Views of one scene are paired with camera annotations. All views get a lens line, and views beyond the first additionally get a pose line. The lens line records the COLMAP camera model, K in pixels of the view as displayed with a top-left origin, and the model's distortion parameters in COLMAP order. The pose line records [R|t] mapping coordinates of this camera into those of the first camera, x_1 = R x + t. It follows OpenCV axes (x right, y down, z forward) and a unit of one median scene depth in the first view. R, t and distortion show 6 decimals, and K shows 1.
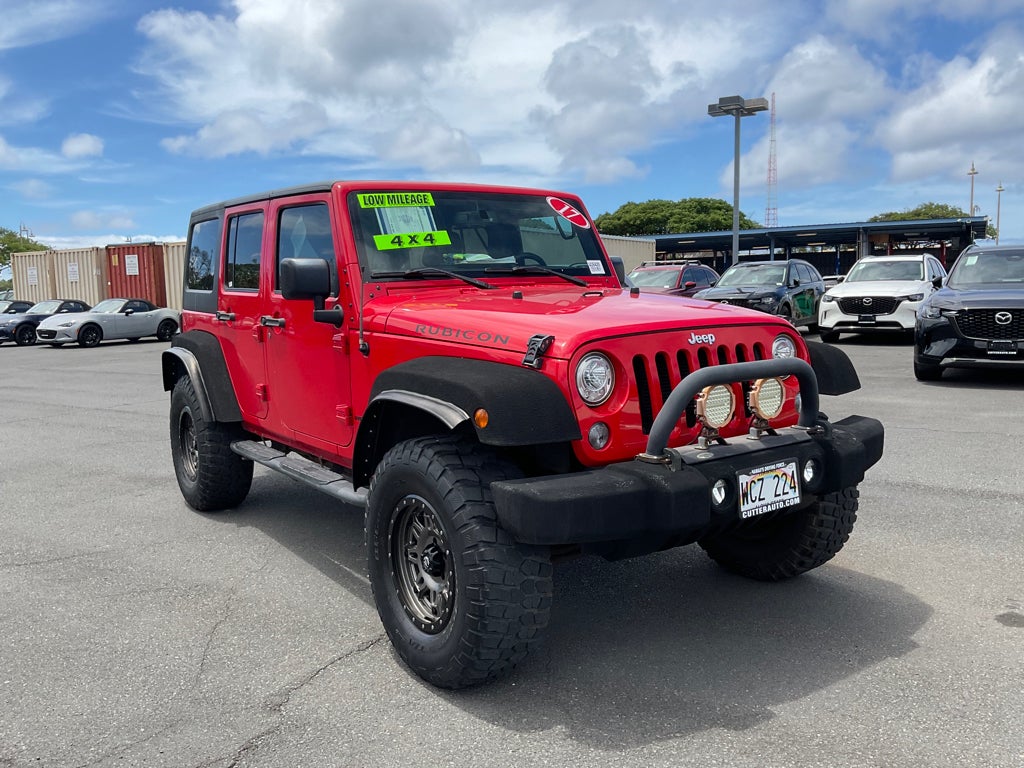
lens RADIAL K [[824.4, 0, 515.9], [0, 824.4, 387.3], [0, 0, 1]] dist [0.031096, -0.084092]
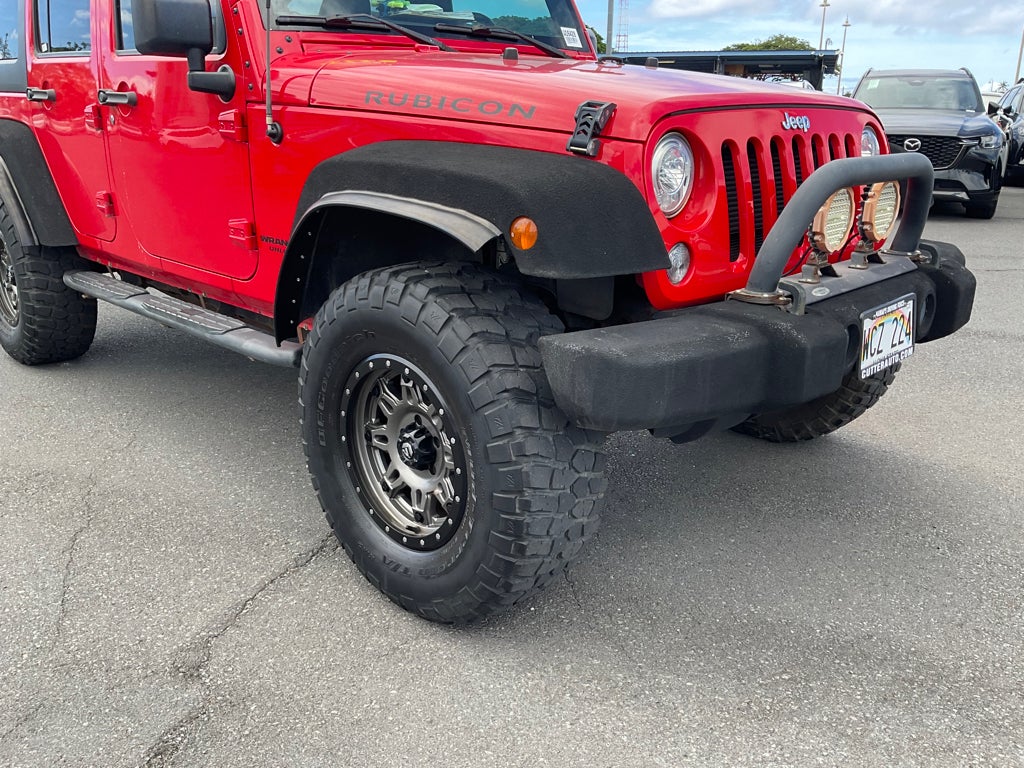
lens RADIAL K [[824.4, 0, 521.4], [0, 824.4, 387.6], [0, 0, 1]] dist [0.031096, -0.084092]
pose [[0.982952, -0.025428, 0.182094, -0.139070], [-0.011554, 0.979890, 0.199203, 0.024282], [-0.183498, -0.197911, 0.962891, 0.339398]]
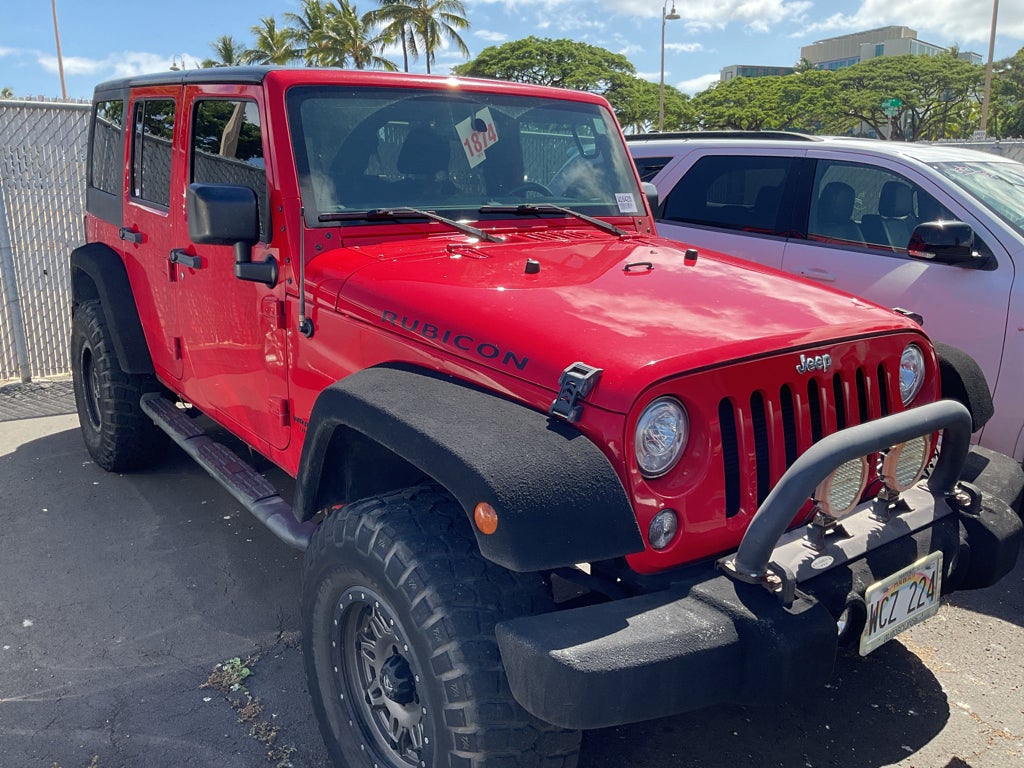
lens RADIAL K [[824.4, 0, 514.5], [0, 824.4, 384.6], [0, 0, 1]] dist [0.031096, -0.084092]
pose [[0.998020, 0.043669, 0.045257, -0.046050], [-0.049860, 0.987997, 0.146202, -0.131841], [-0.038330, -0.148170, 0.988219, 0.362204]]
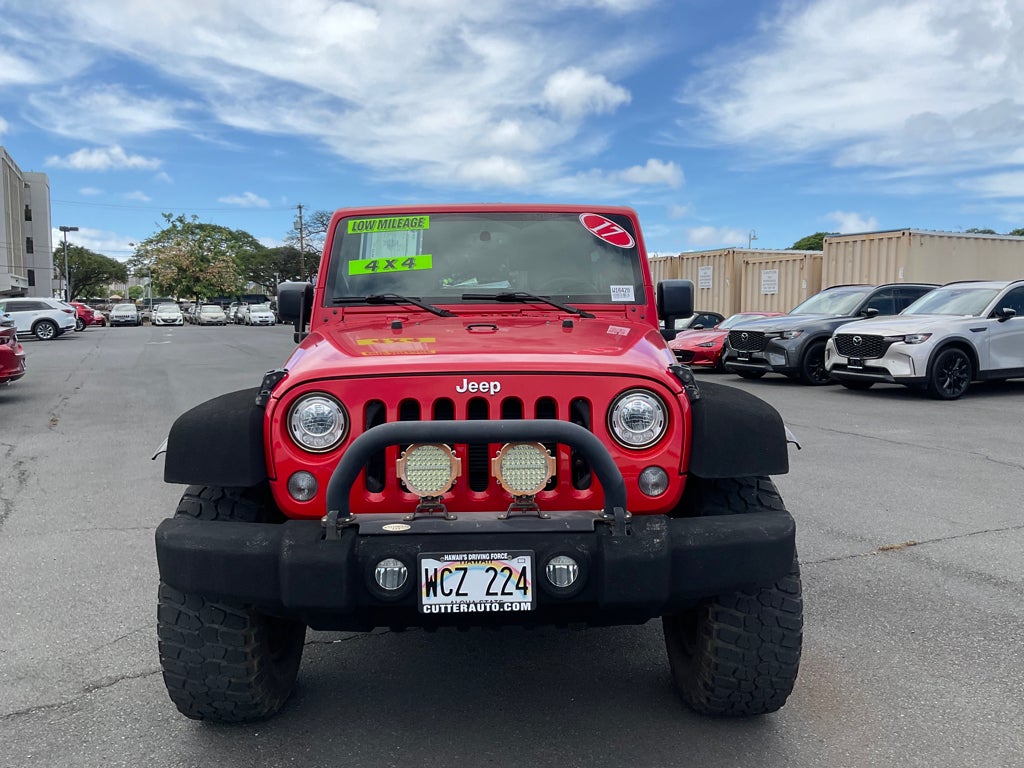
lens RADIAL K [[824.4, 0, 505.6], [0, 824.4, 372.8], [0, 0, 1]] dist [0.031096, -0.084092]
pose [[0.842375, 0.066493, -0.534774, 0.715991], [-0.082429, 0.996579, -0.005928, -0.073131], [0.532550, 0.049075, 0.844975, 0.326595]]
